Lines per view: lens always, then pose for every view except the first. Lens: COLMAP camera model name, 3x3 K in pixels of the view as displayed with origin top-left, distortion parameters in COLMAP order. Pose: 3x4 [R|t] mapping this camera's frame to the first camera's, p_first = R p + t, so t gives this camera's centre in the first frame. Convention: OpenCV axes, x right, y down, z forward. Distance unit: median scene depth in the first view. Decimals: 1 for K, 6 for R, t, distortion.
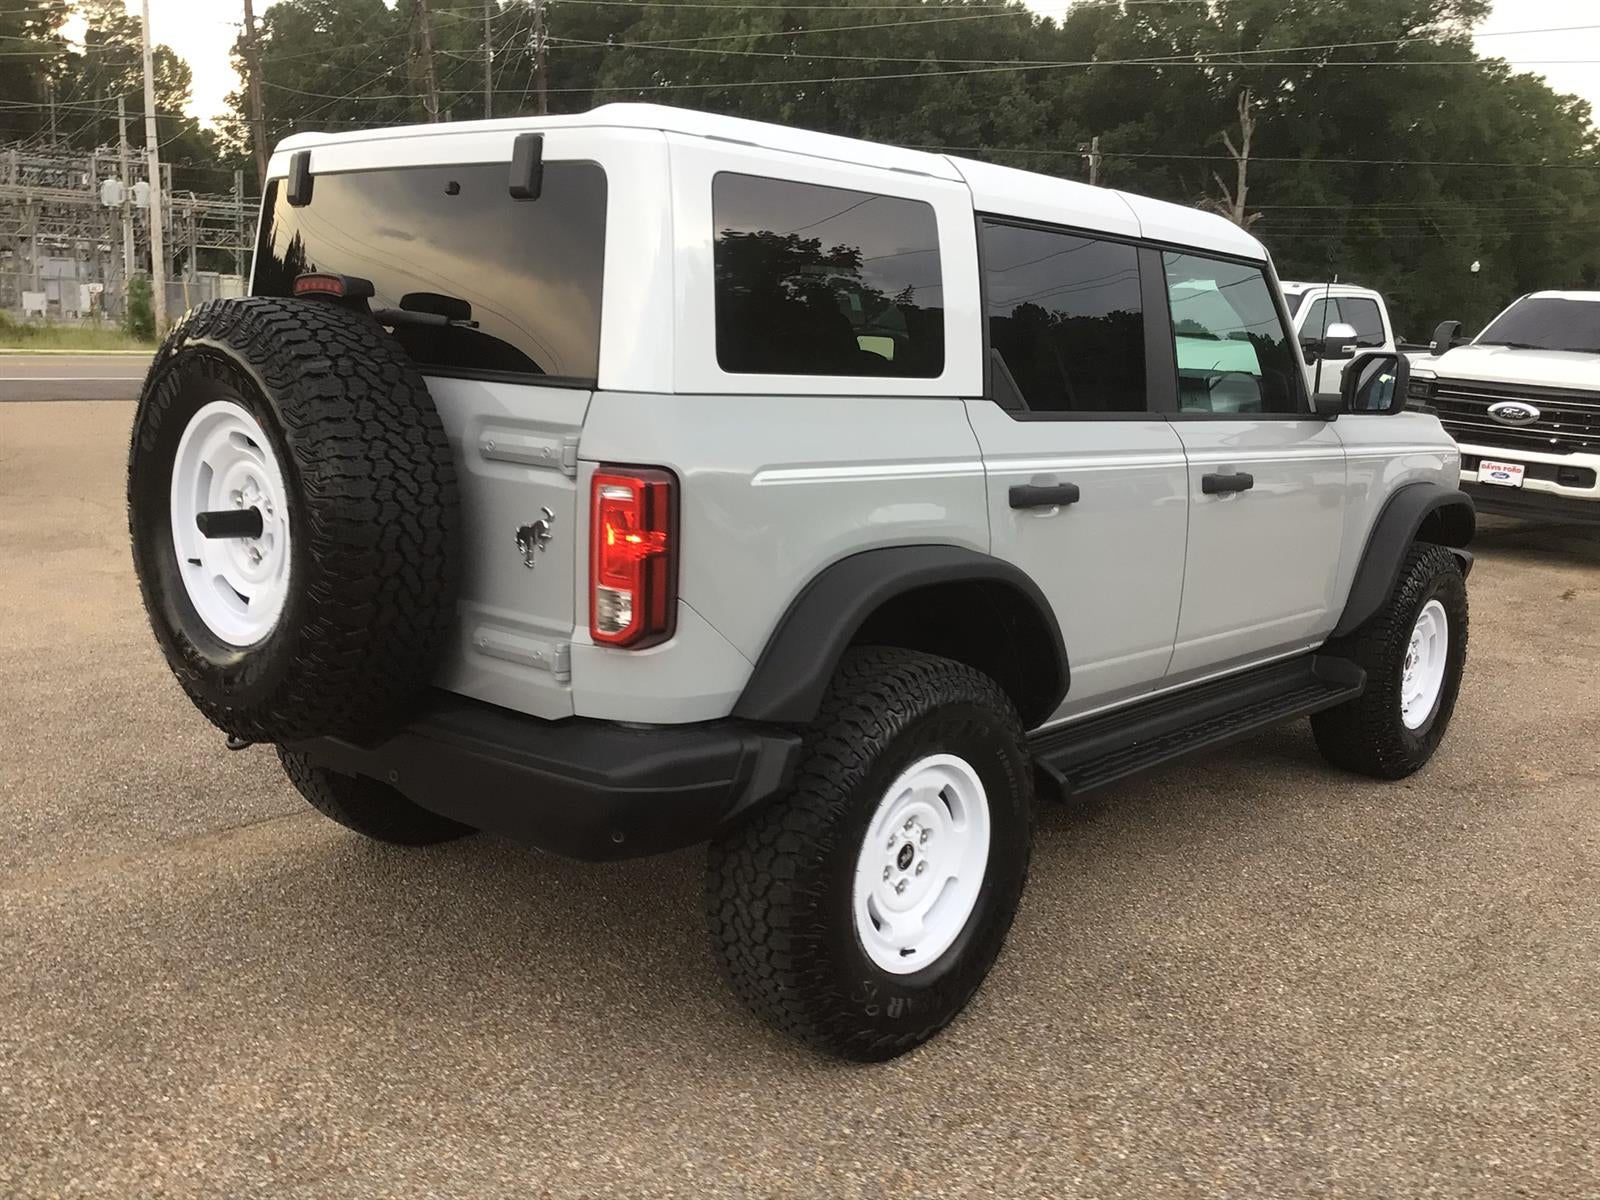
lens RADIAL K [[1463.2, 0, 795.5], [0, 1463.2, 603.9], [0, 0, 1]] dist [0.089114, -0.157410]
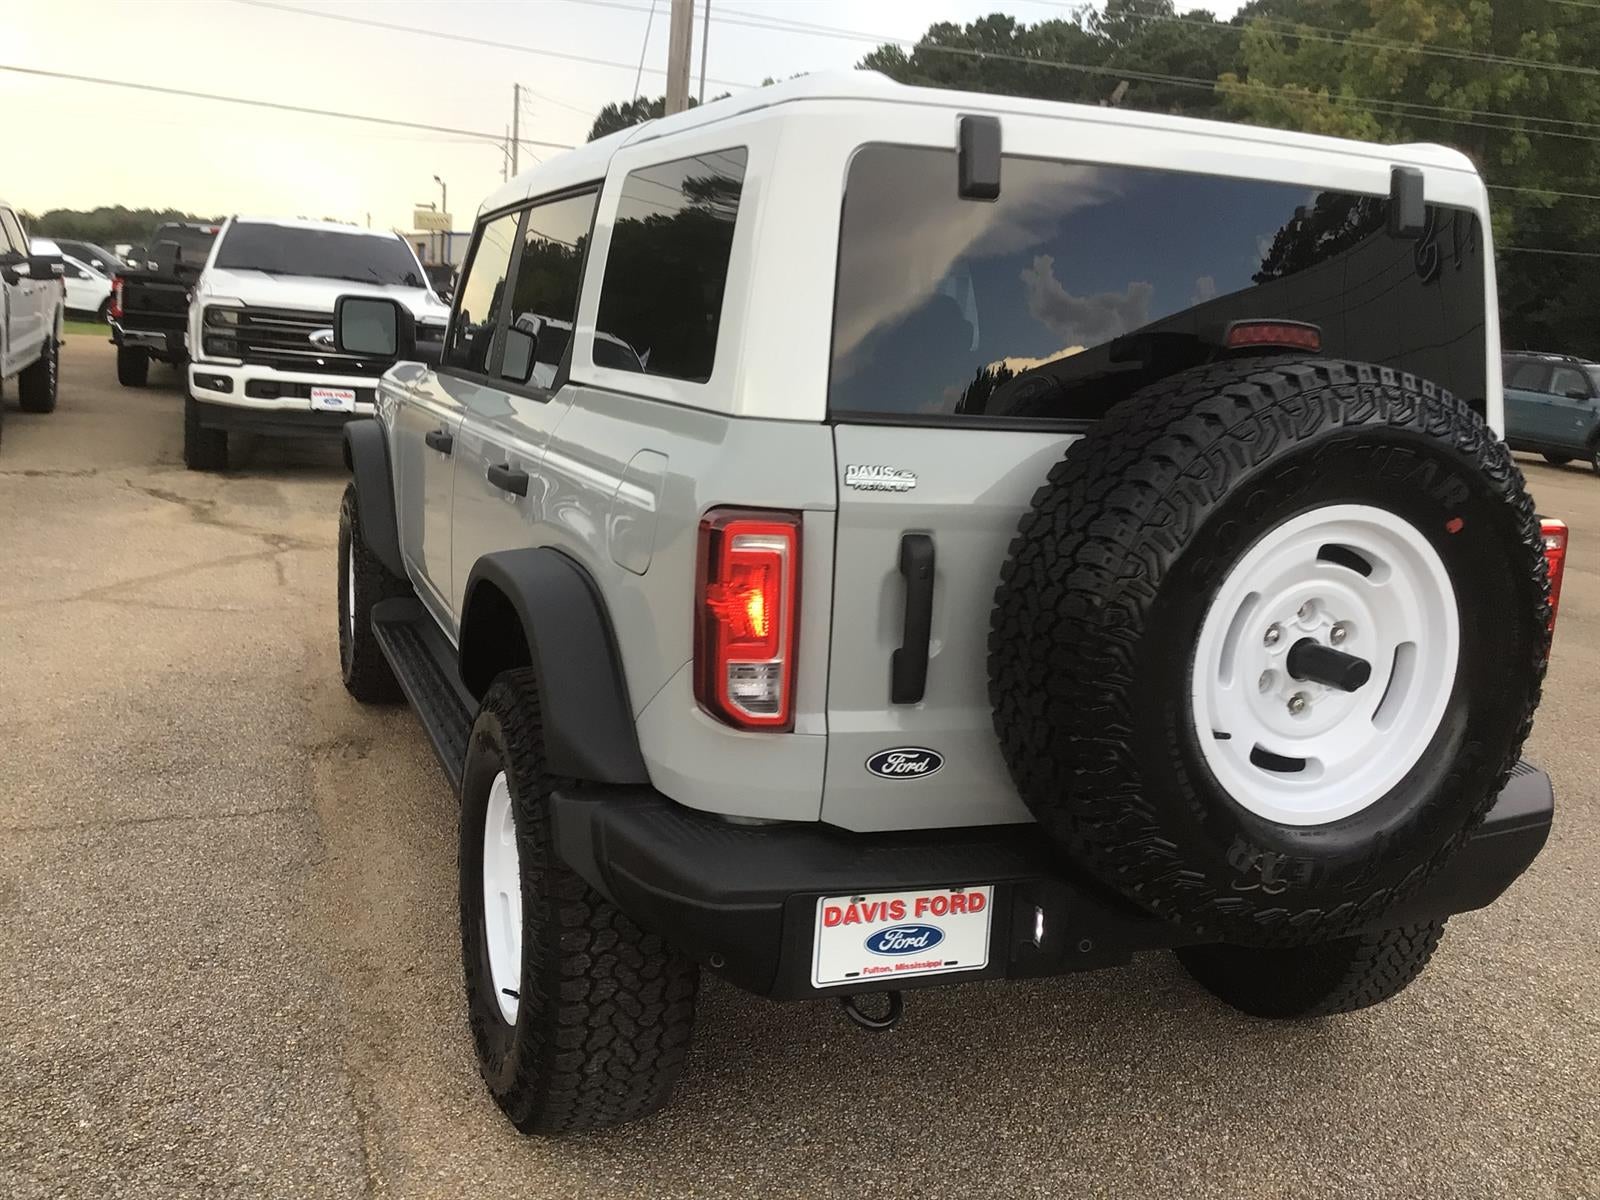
lens RADIAL K [[1453.8, 0, 811.7], [0, 1453.8, 598.1], [0, 0, 1]] dist [0.094344, -0.164717]
pose [[0.439771, -0.188607, 0.878082, -1.082301], [0.125221, 0.981027, 0.148005, -0.218807], [-0.889337, 0.044866, 0.455045, 0.849210]]
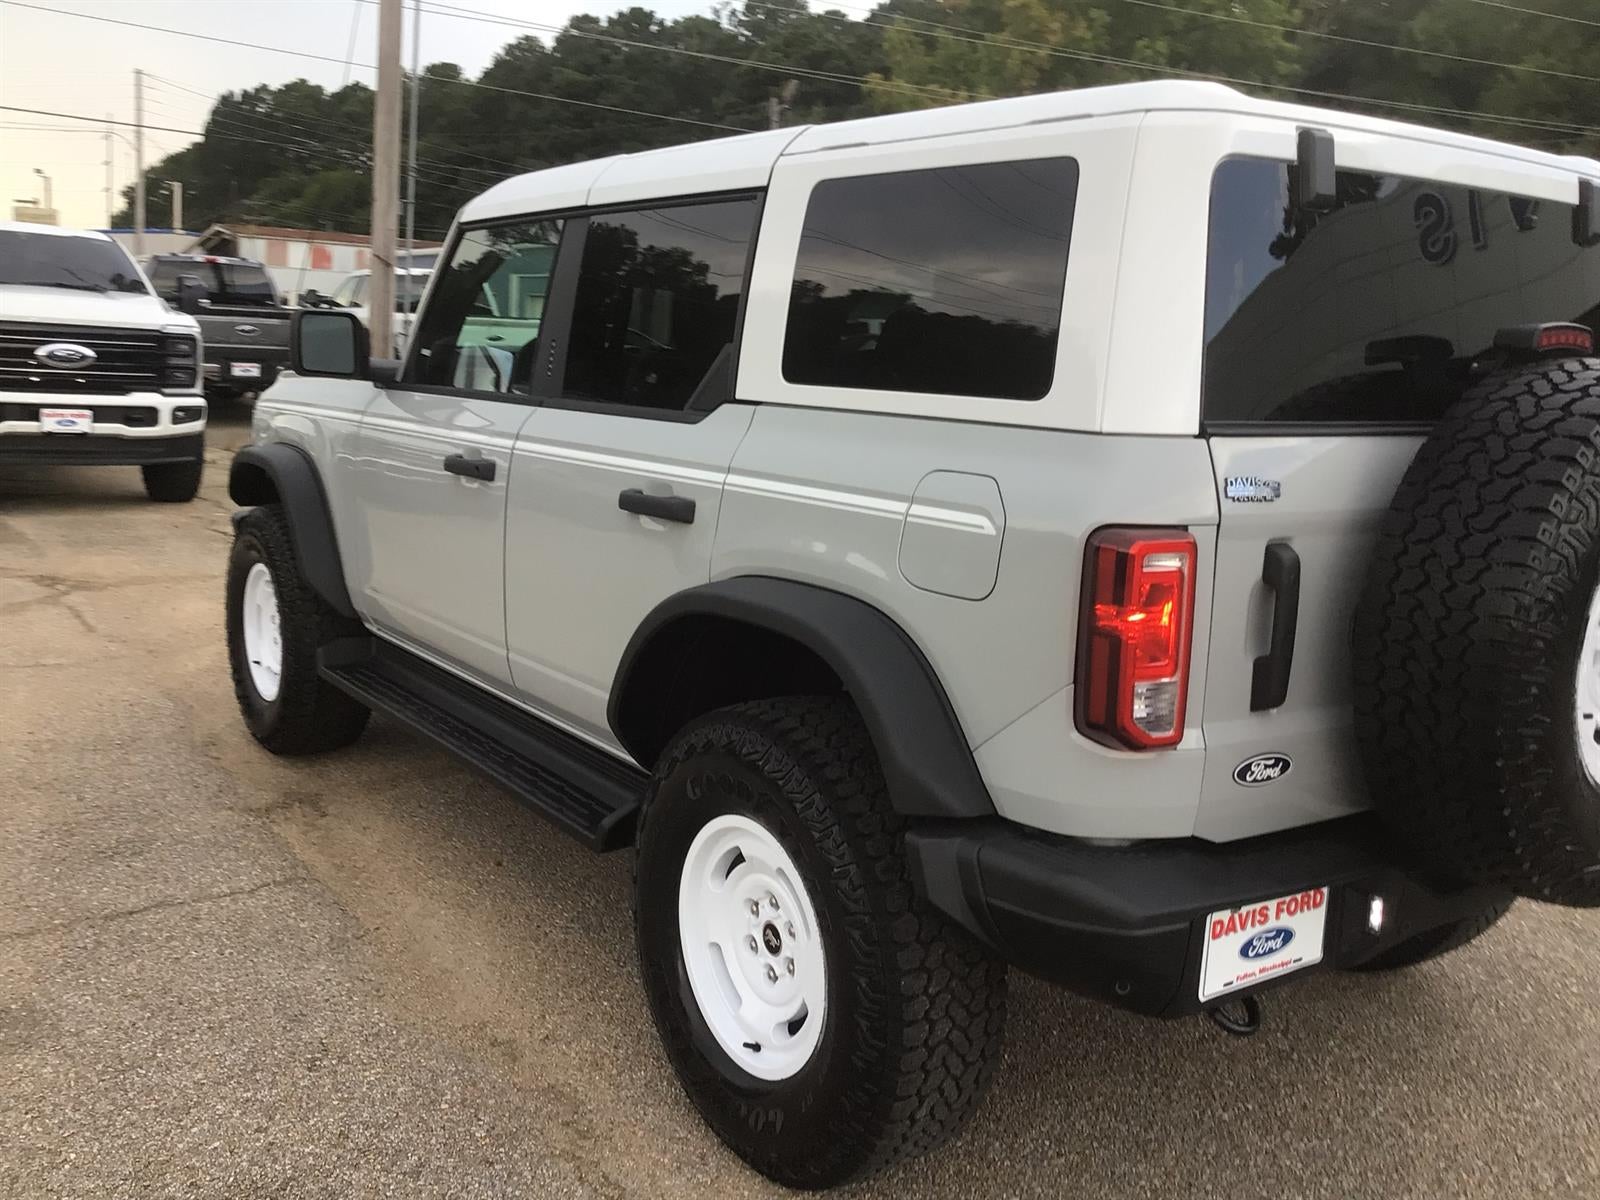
lens RADIAL K [[1445.1, 0, 832.9], [0, 1445.1, 606.8], [0, 0, 1]] dist [0.095123, -0.160946]
pose [[0.206799, -0.220622, 0.953184, -1.166704], [0.151316, 0.969734, 0.191624, -0.278782], [-0.966612, 0.104605, 0.233923, 1.178656]]
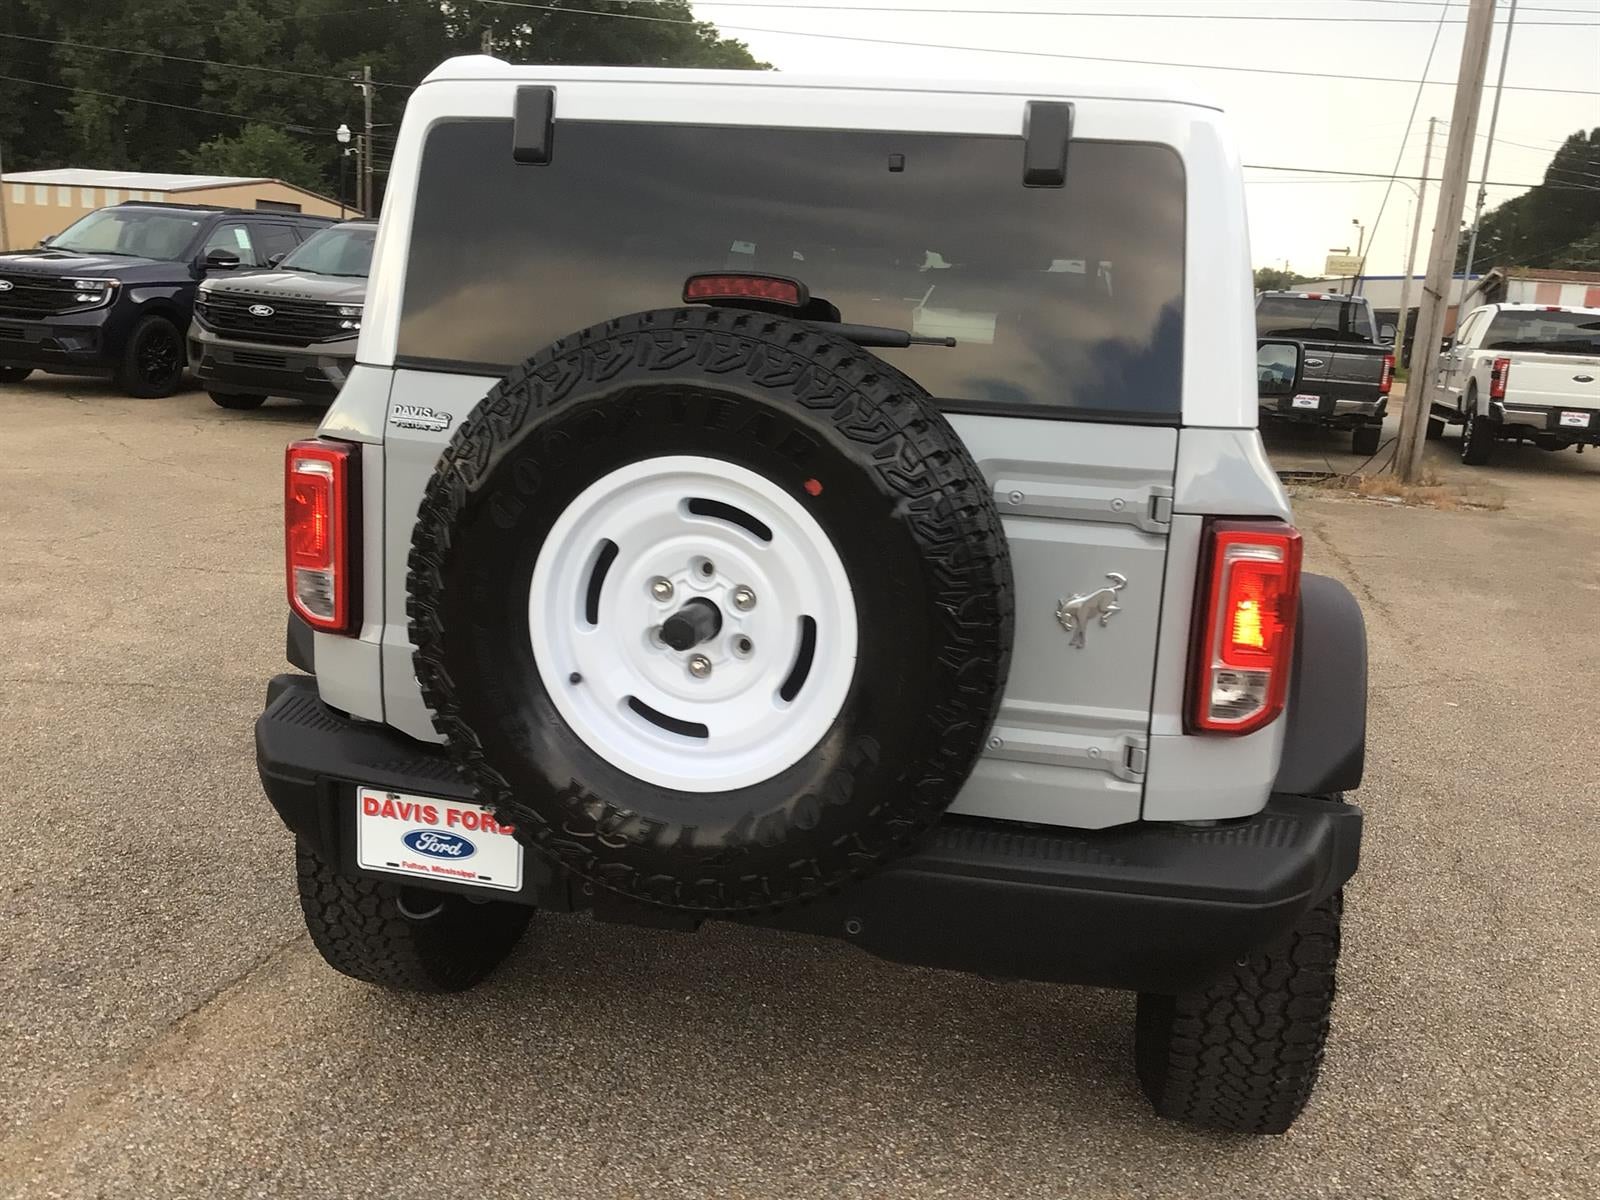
lens RADIAL K [[1463.2, 0, 795.5], [0, 1463.2, 603.9], [0, 0, 1]] dist [0.089114, -0.157410]
pose [[0.875291, -0.090210, 0.475108, -0.640365], [0.071003, 0.995773, 0.058261, -0.097828], [-0.478355, -0.017262, 0.877997, 0.337231]]
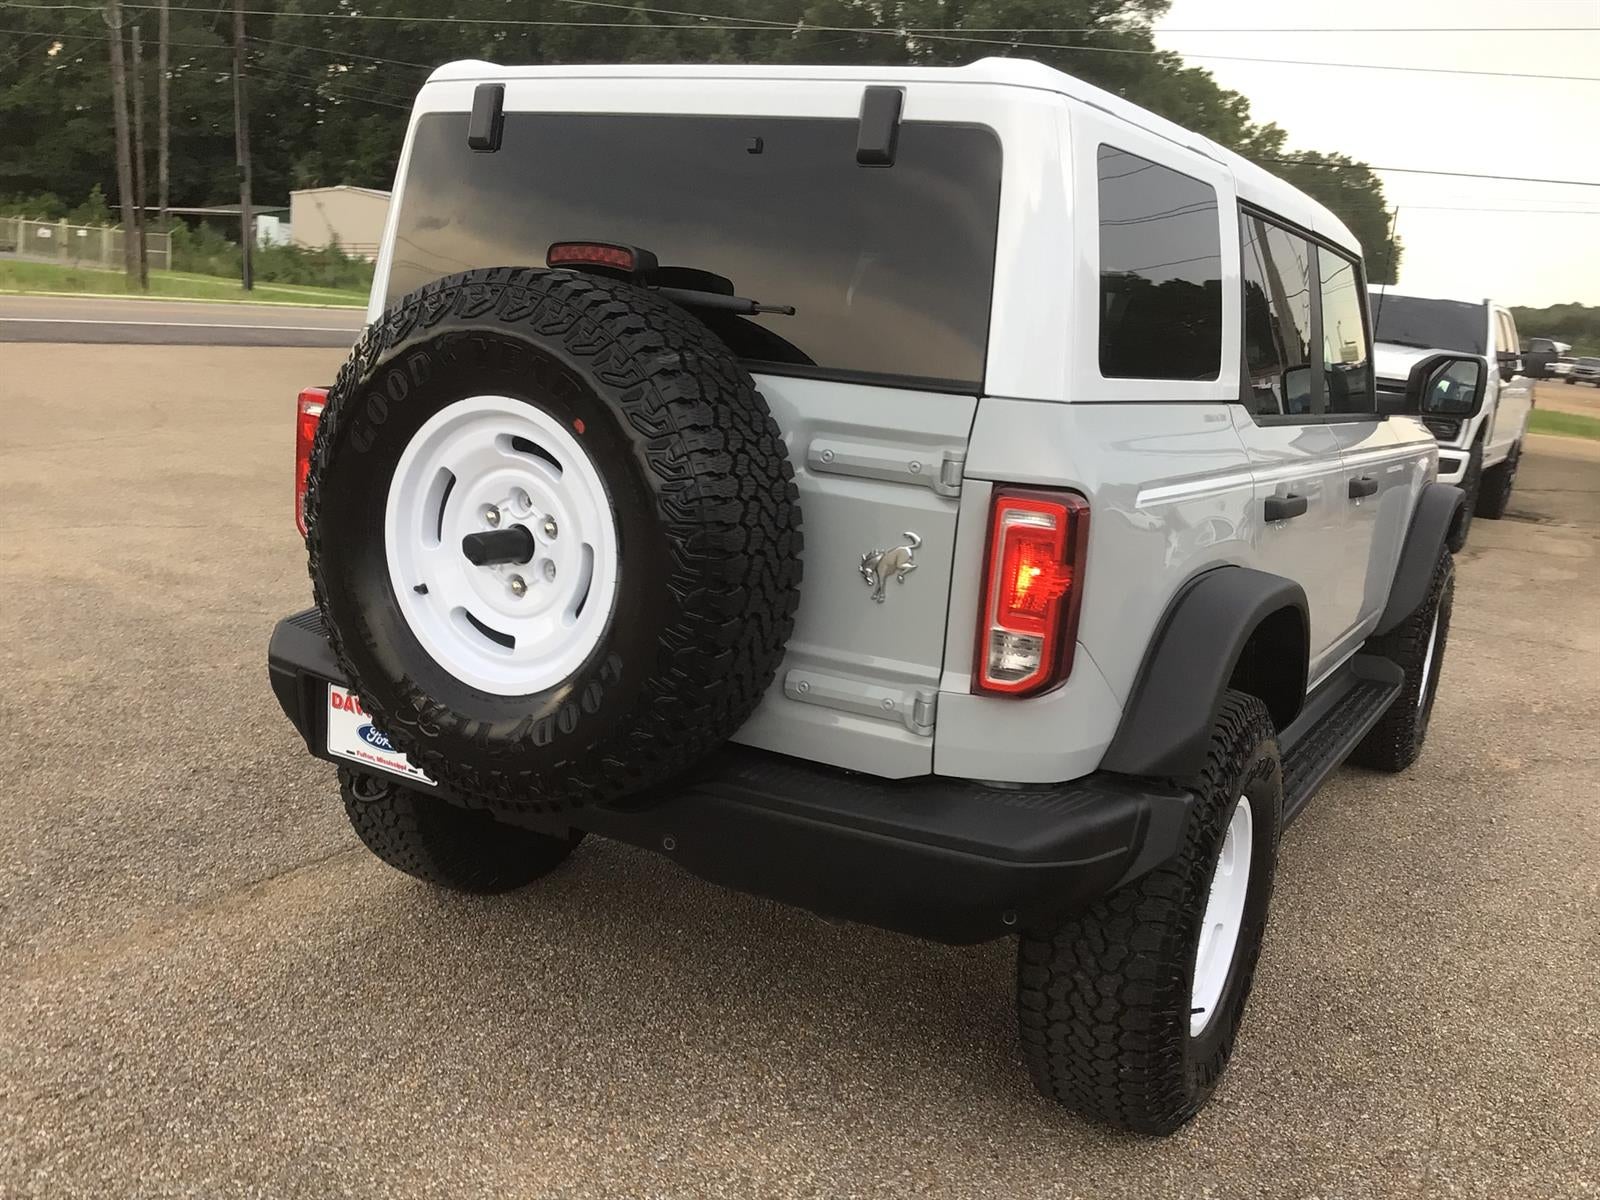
lens RADIAL K [[1467.3, 0, 800.0], [0, 1467.3, 600.0], [0, 0, 1]] dist [0.089385, -0.164569]
pose [[0.977499, -0.004690, 0.210889, -0.371699], [-0.000556, 0.999692, 0.024810, -0.043149], [-0.210940, -0.024369, 0.977195, 0.164771]]
